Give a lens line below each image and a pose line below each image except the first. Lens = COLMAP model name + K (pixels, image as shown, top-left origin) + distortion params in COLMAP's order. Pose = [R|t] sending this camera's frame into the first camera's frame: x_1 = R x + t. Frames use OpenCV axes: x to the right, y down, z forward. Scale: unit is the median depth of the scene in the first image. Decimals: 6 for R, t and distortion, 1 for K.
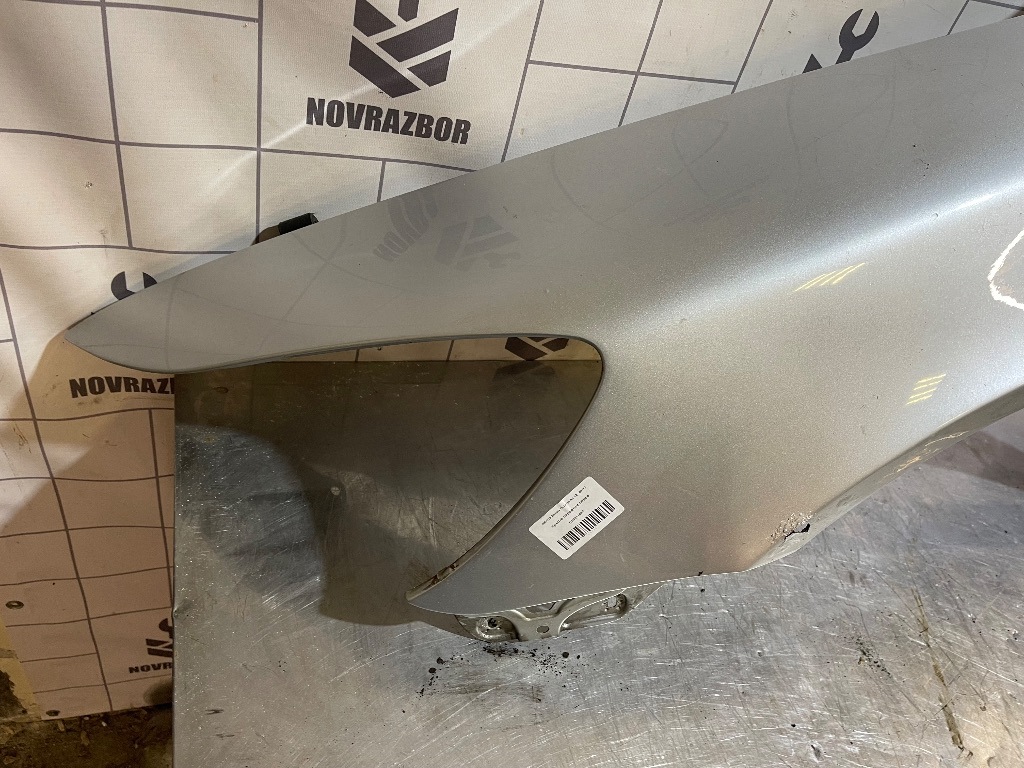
lens RADIAL K [[779.0, 0, 512.0], [0, 779.0, 384.0], [0, 0, 1]] dist [0.069502, -0.095450]
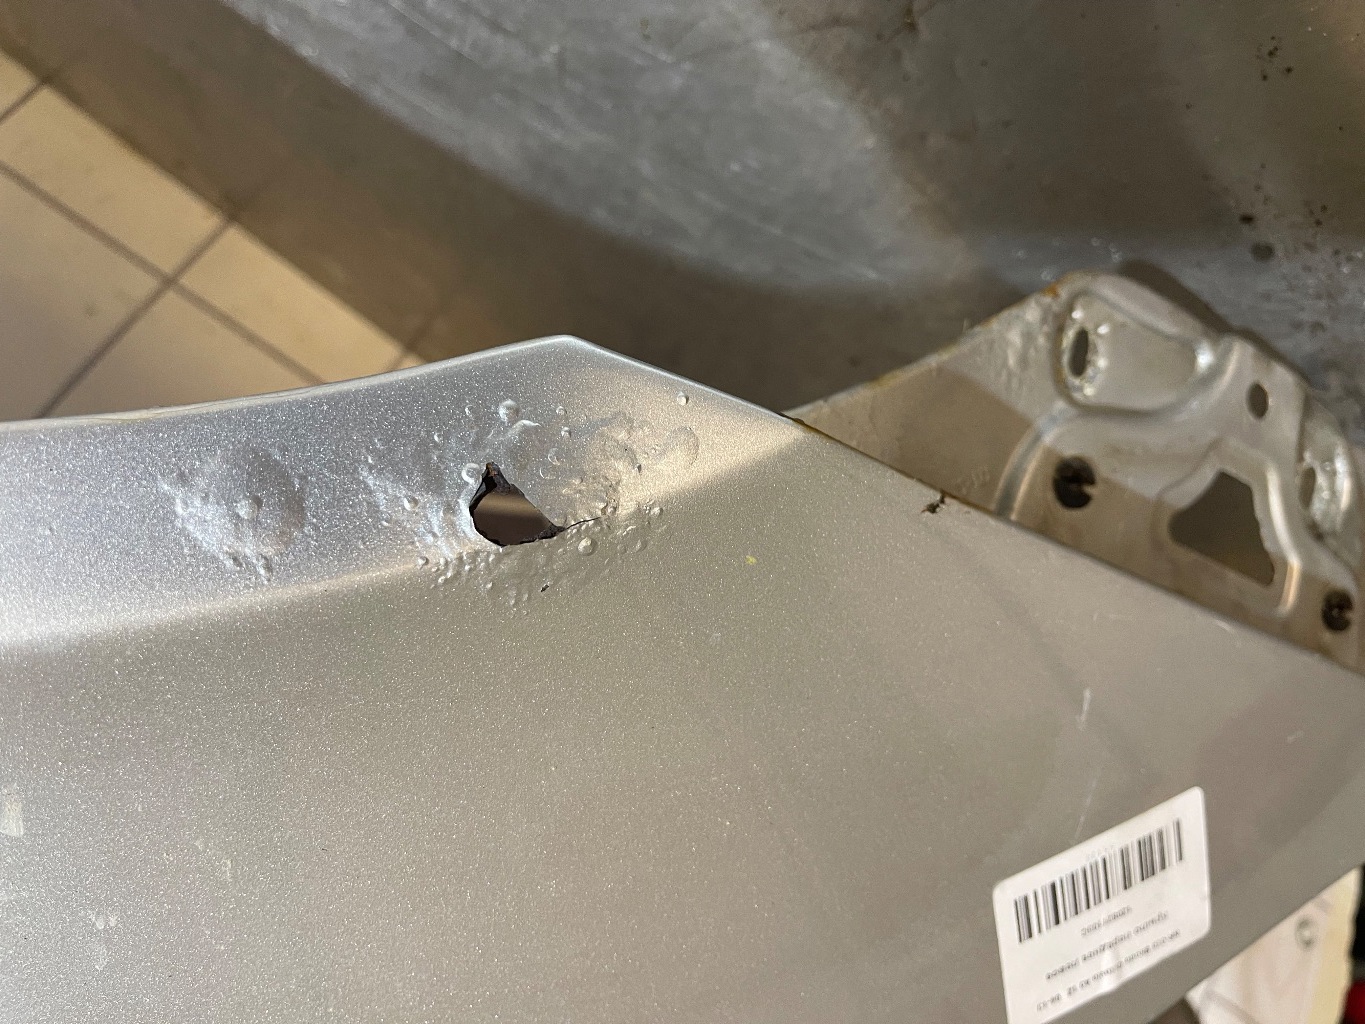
lens RADIAL K [[1038.4, 0, 682.5], [0, 1038.4, 512.0], [0, 0, 1]] dist [0.069502, -0.095450]
pose [[-0.728614, -0.406652, -0.551140, 0.446703], [0.636085, -0.700156, -0.324310, 0.276346], [-0.254003, -0.586869, 0.768809, 0.715171]]
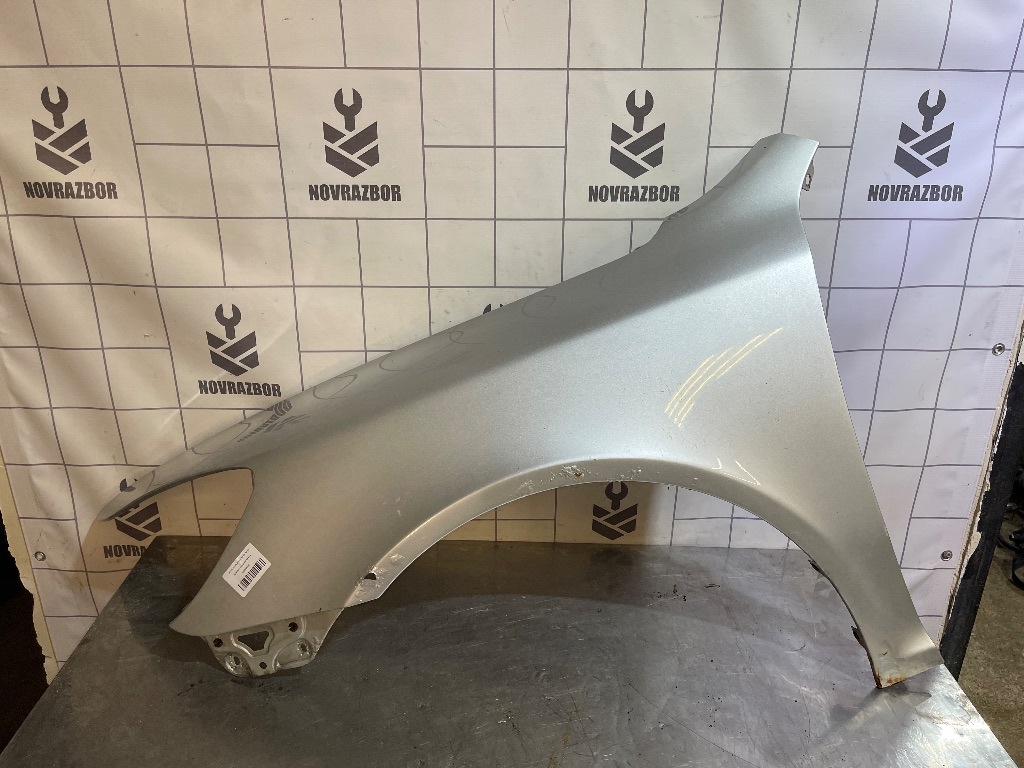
lens RADIAL K [[779.0, 0, 512.0], [0, 779.0, 384.0], [0, 0, 1]] dist [0.069502, -0.095450]
pose [[0.938435, -0.116296, -0.325292, 1.138326], [-0.030980, 0.909507, -0.414533, 0.452152], [0.344064, 0.399090, 0.849910, -0.437365]]
